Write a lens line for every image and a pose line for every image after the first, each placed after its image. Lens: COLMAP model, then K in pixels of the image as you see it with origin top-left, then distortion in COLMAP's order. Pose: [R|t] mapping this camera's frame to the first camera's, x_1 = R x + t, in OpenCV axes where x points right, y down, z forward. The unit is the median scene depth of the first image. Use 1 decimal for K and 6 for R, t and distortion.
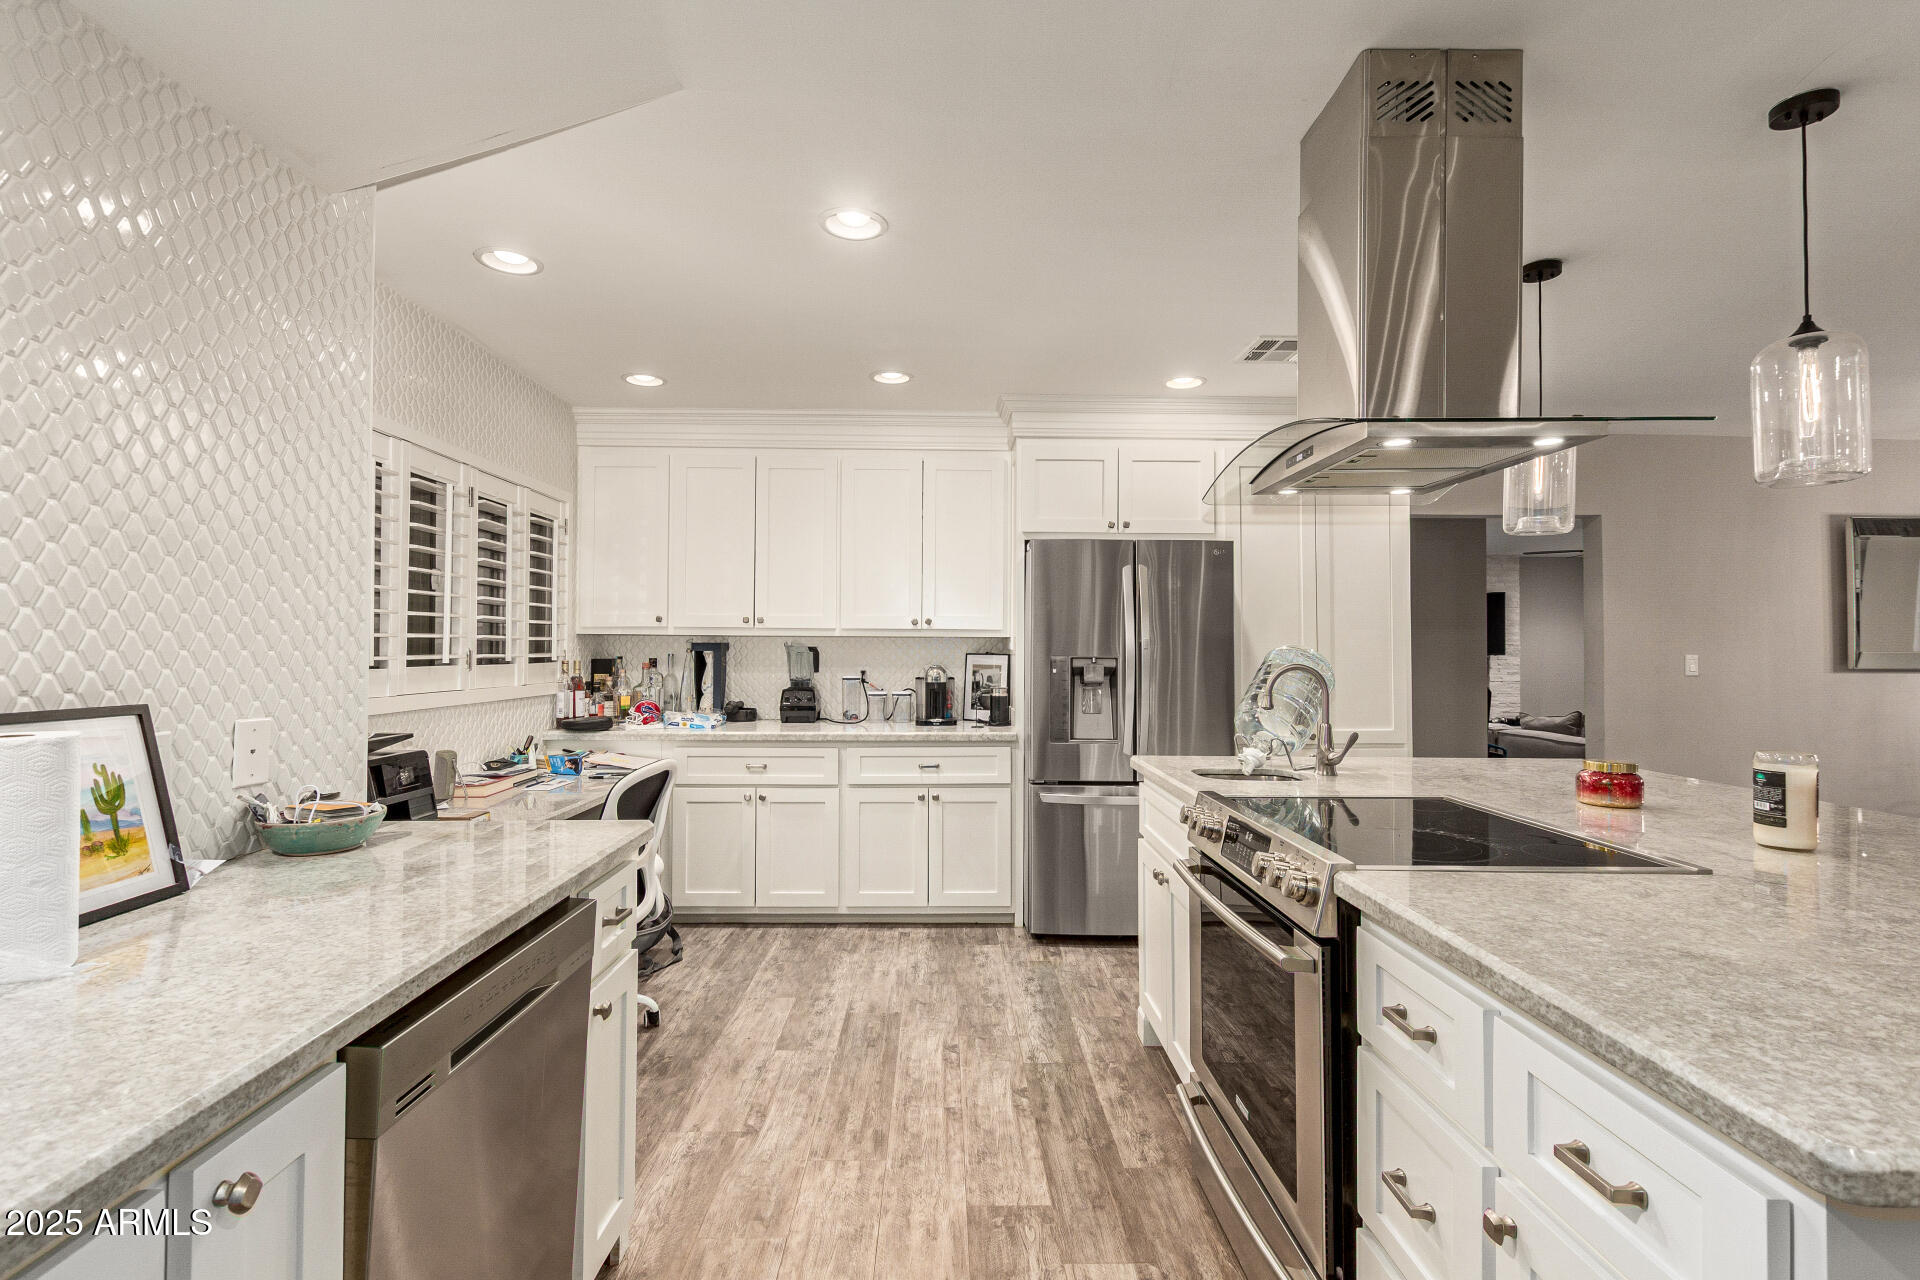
lens RADIAL K [[892.2, 0, 960.0], [0, 892.2, 640.0], [0, 0, 1]] dist [0.001653, -0.000310]
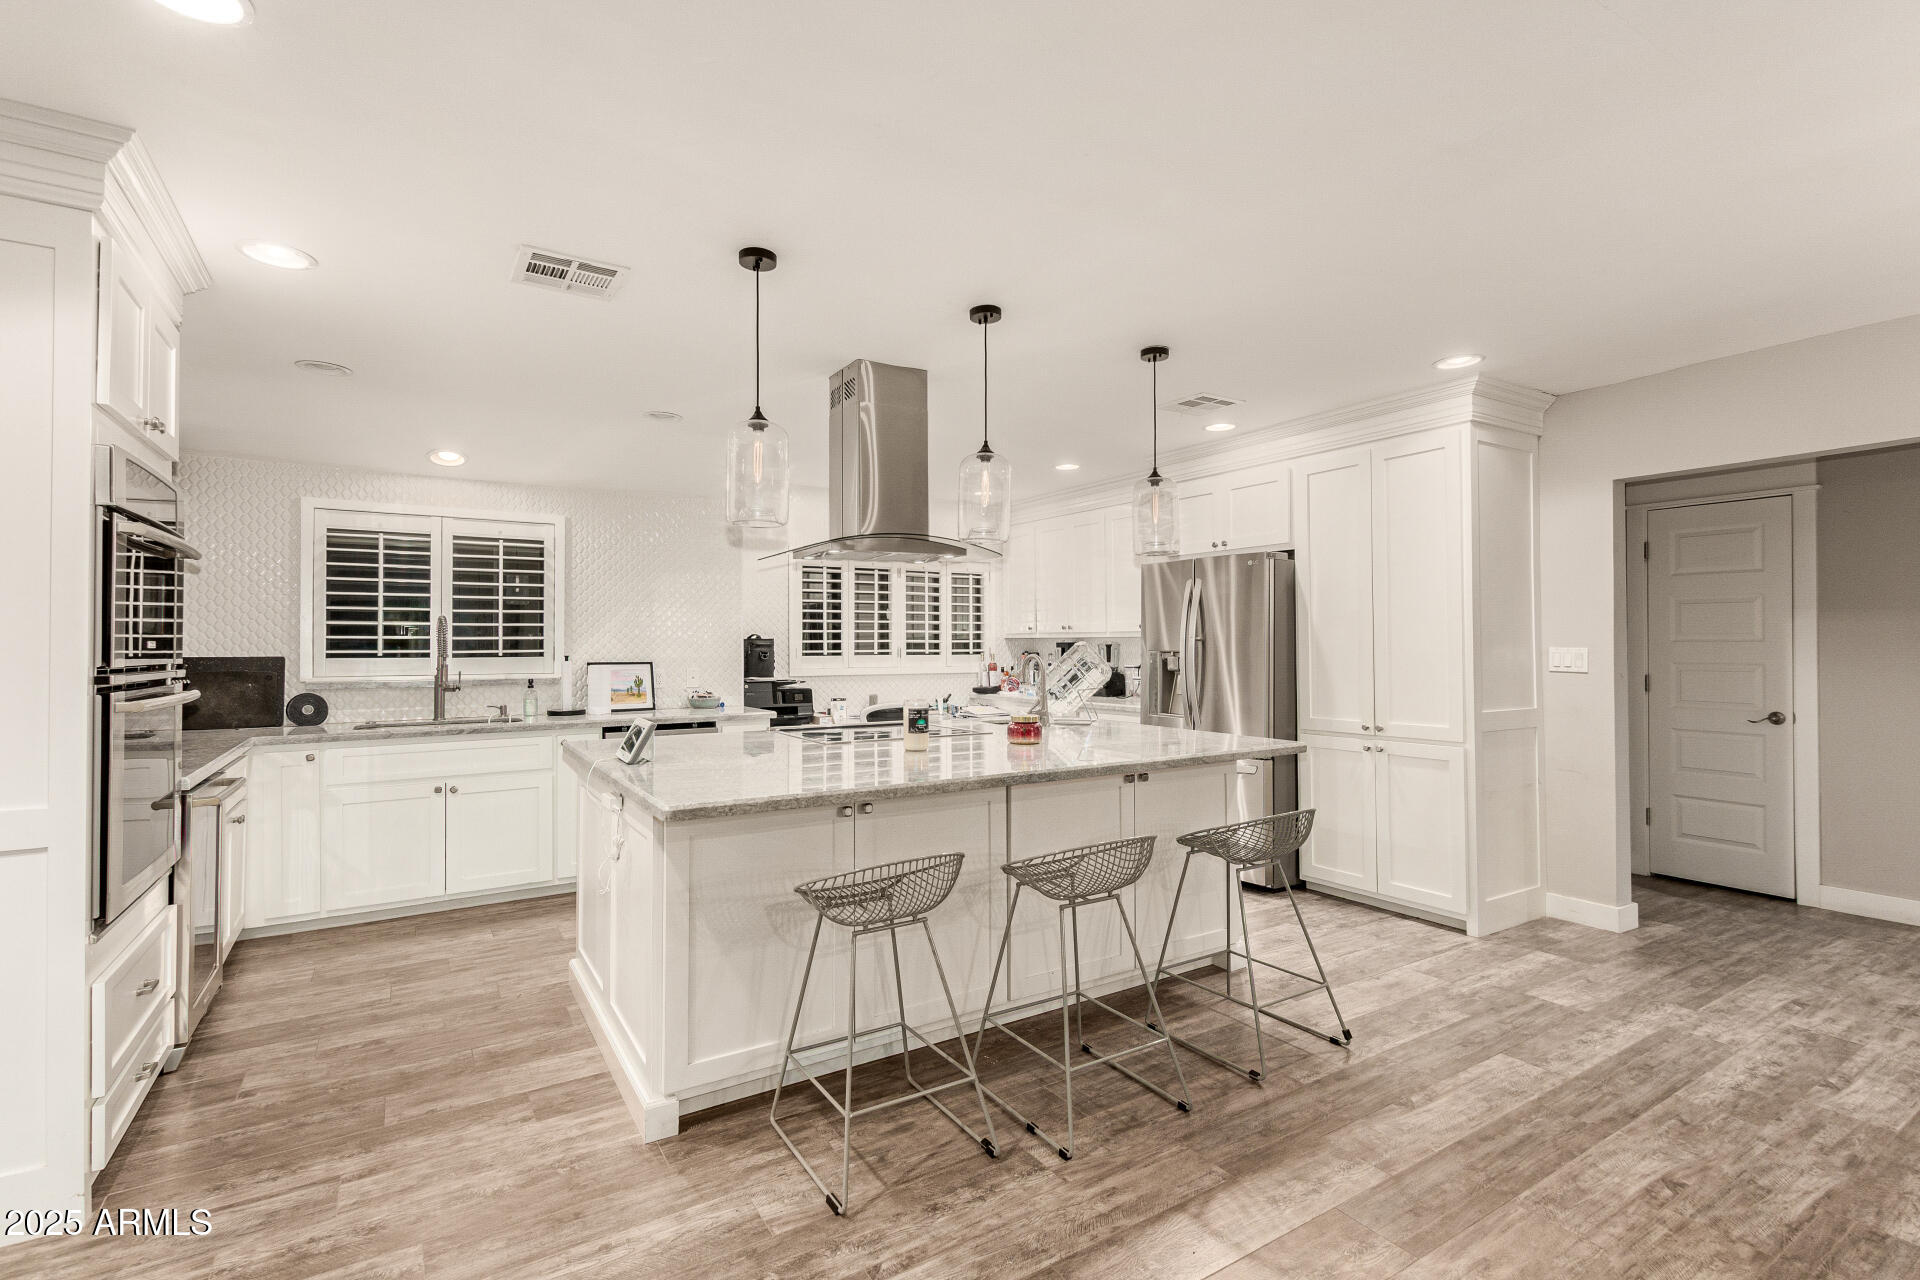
lens RADIAL K [[880.4, 0, 958.3], [0, 880.4, 632.4], [0, 0, 1]] dist [0.003897, -0.000565]
pose [[0.511647, -0.016851, -0.859031, 1.259455], [0.011563, 0.999852, -0.012726, 0.003291], [0.859118, -0.003422, 0.511766, 0.072199]]
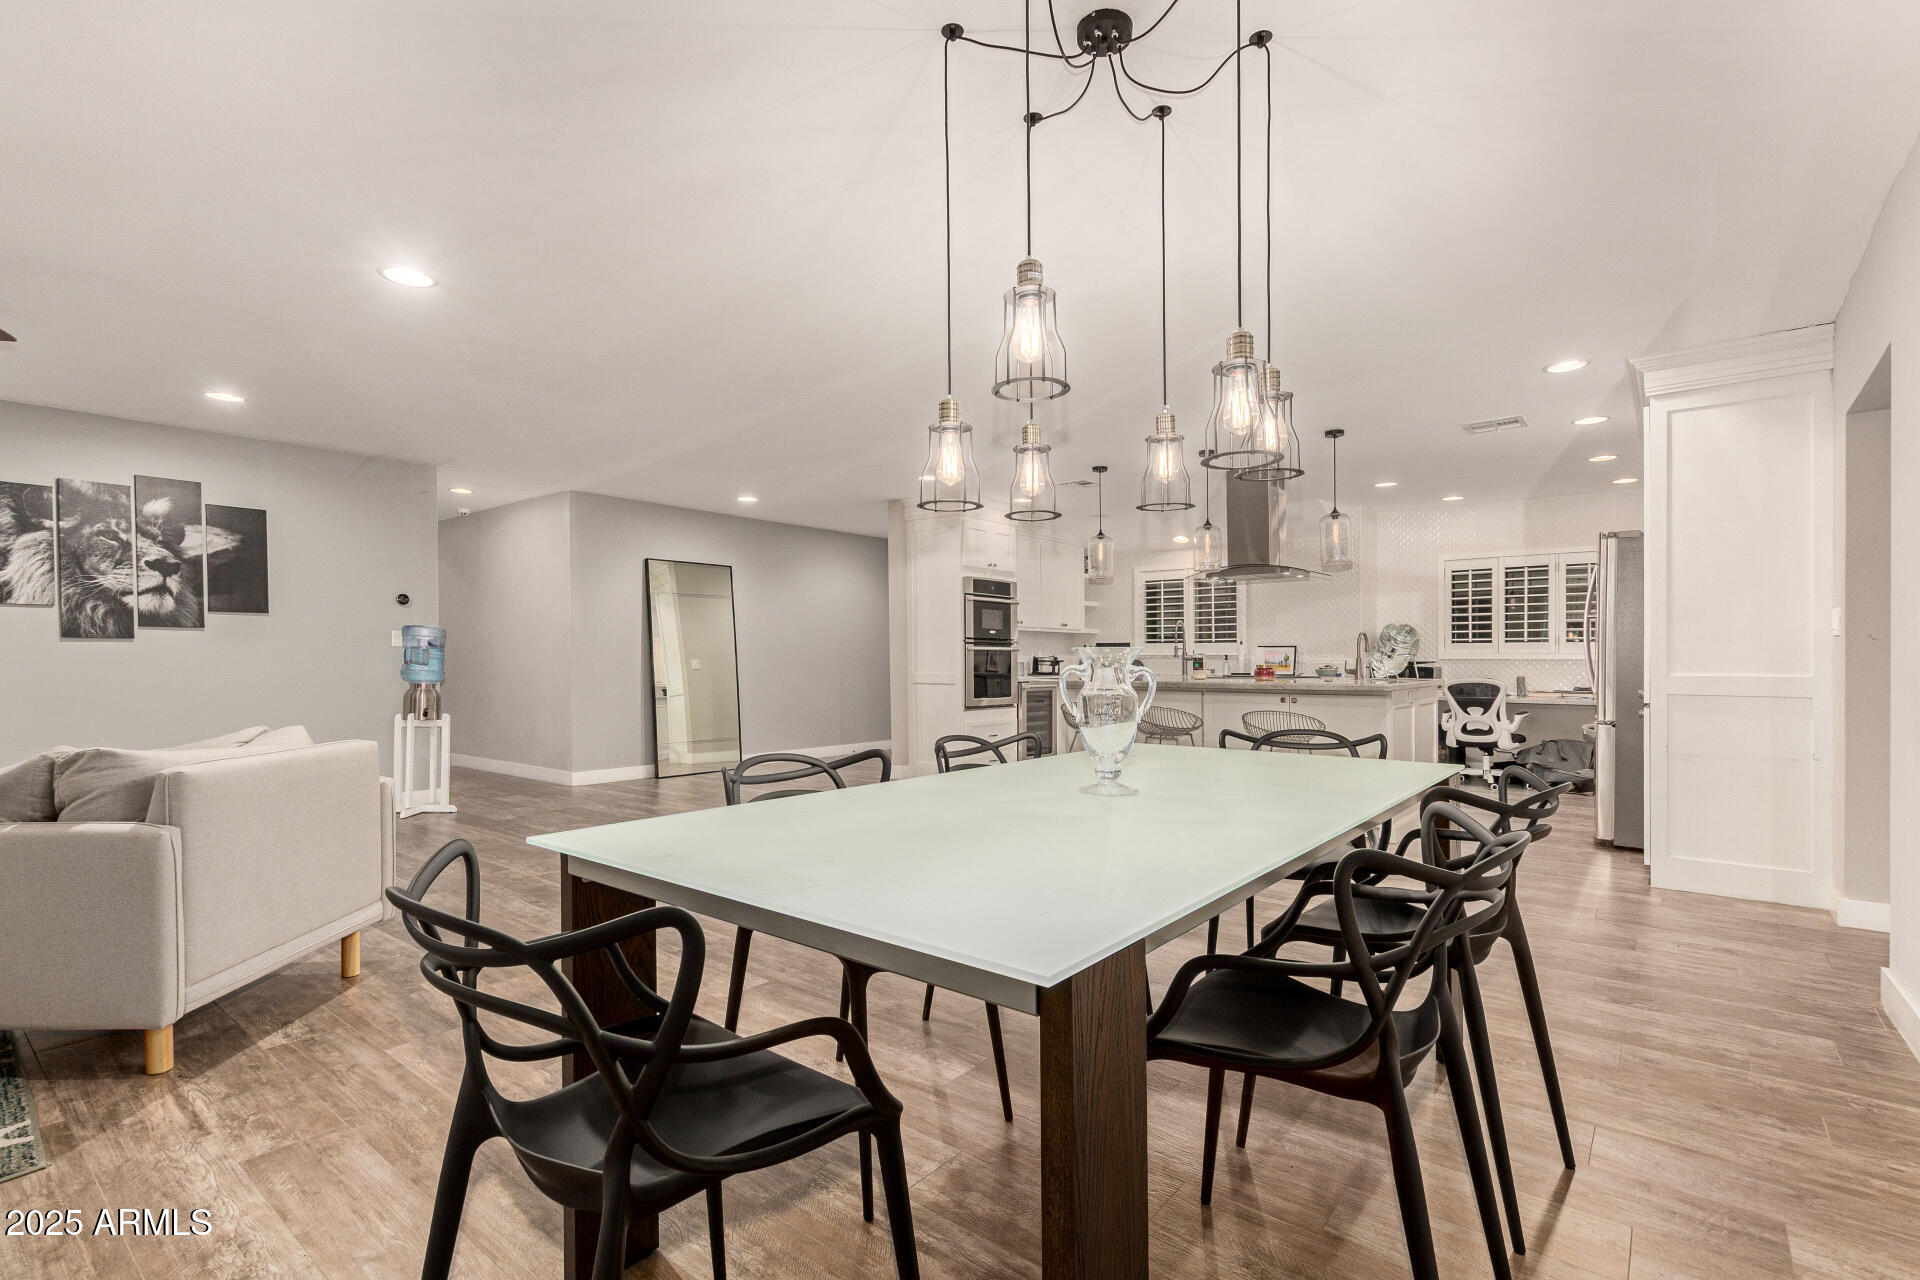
lens RADIAL K [[899.0, 0, 964.1], [0, 899.0, 668.3], [0, 0, 1]] dist [0.016382, -0.000002]
pose [[-0.637767, 0.002791, -0.770224, 2.172991], [0.003091, 0.999995, 0.001063, 0.087515], [0.770223, -0.001703, -0.637773, 1.299465]]
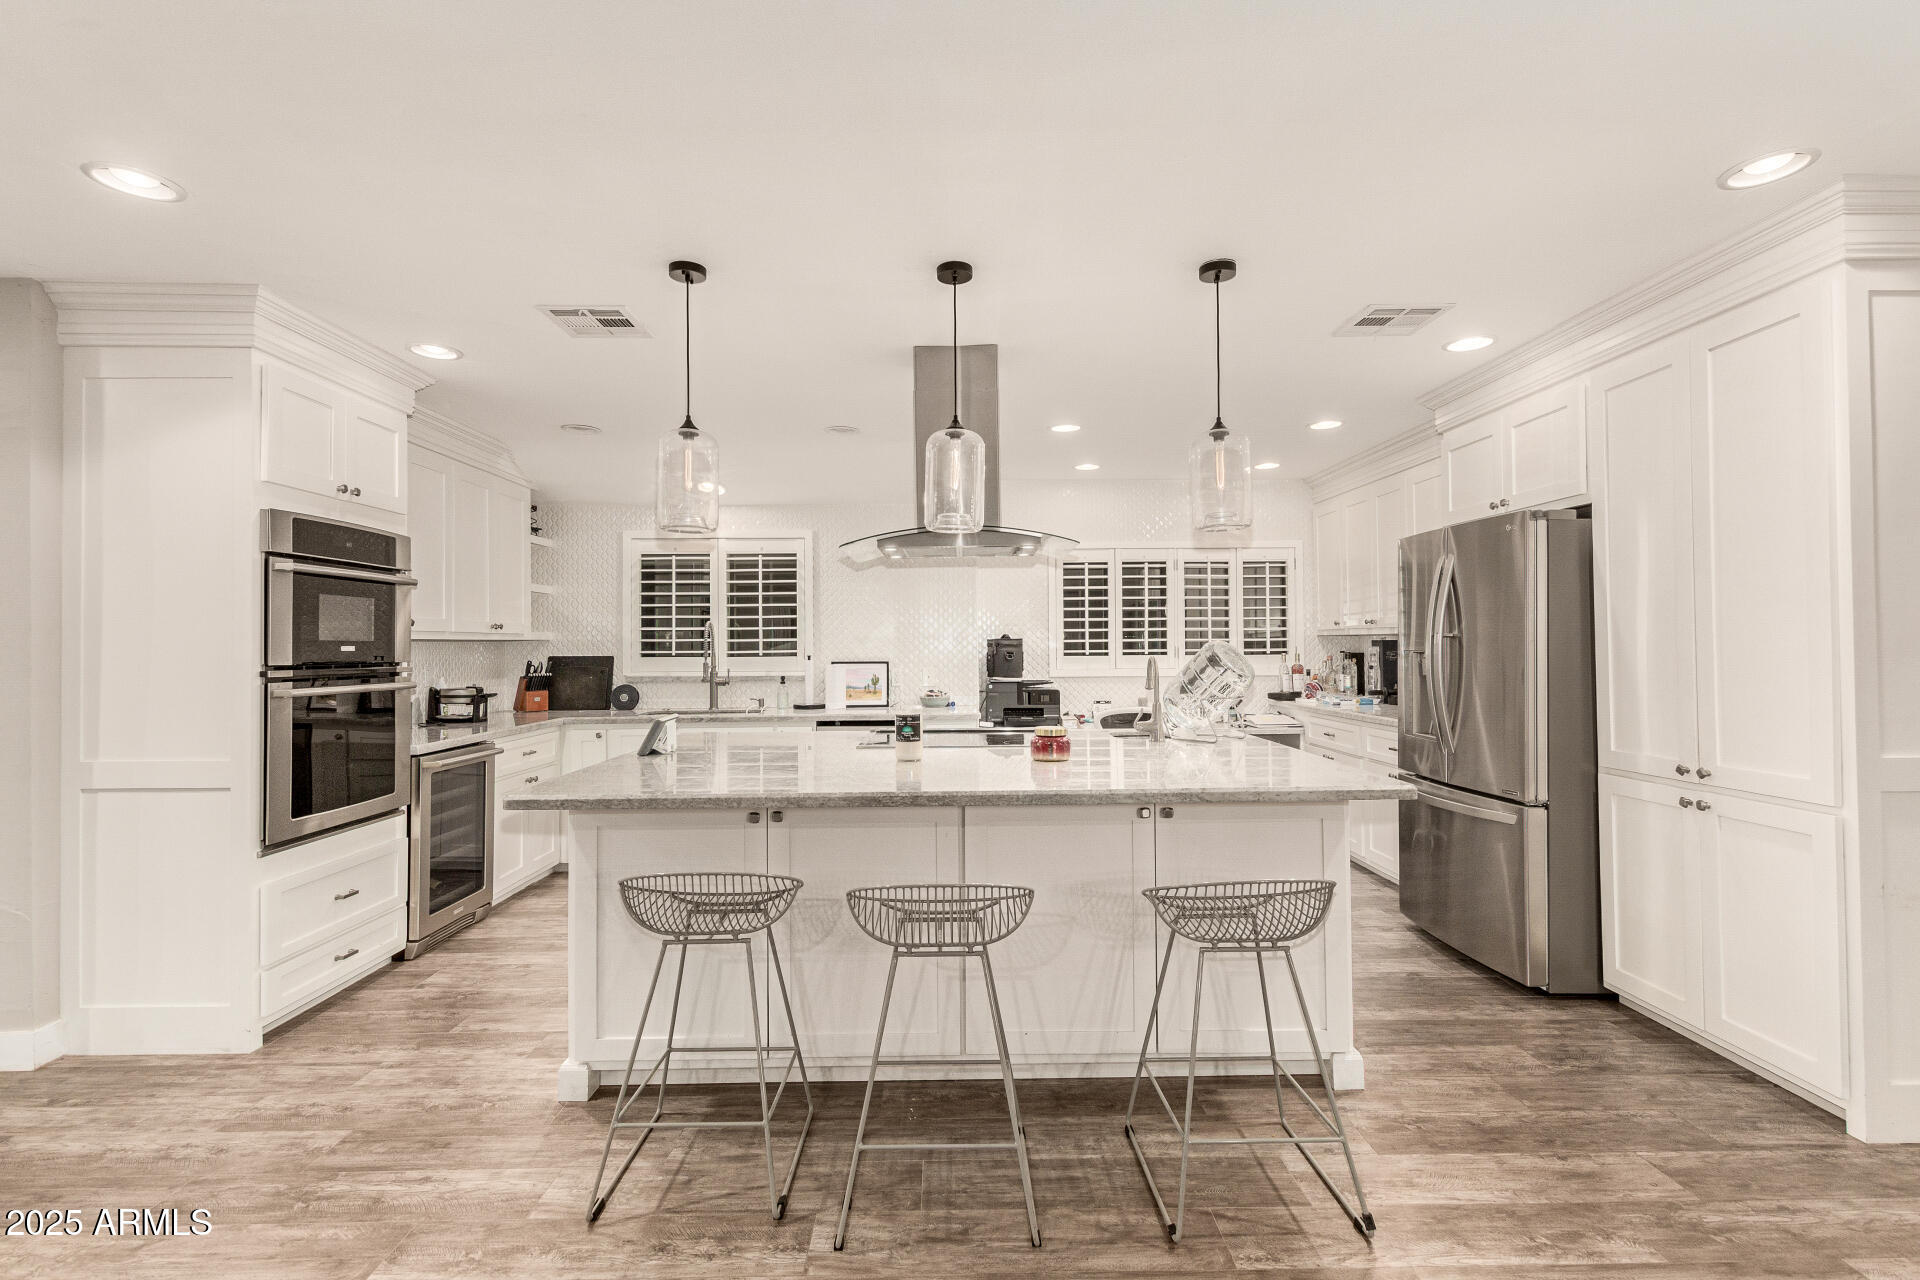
lens RADIAL K [[880.4, 0, 958.3], [0, 880.4, 632.4], [0, 0, 1]] dist [0.003897, -0.000565]
pose [[-0.009852, -0.018371, -0.999783, 1.296445], [0.015467, 0.999709, -0.018522, 0.007497], [0.999832, -0.015646, -0.009565, 0.554614]]
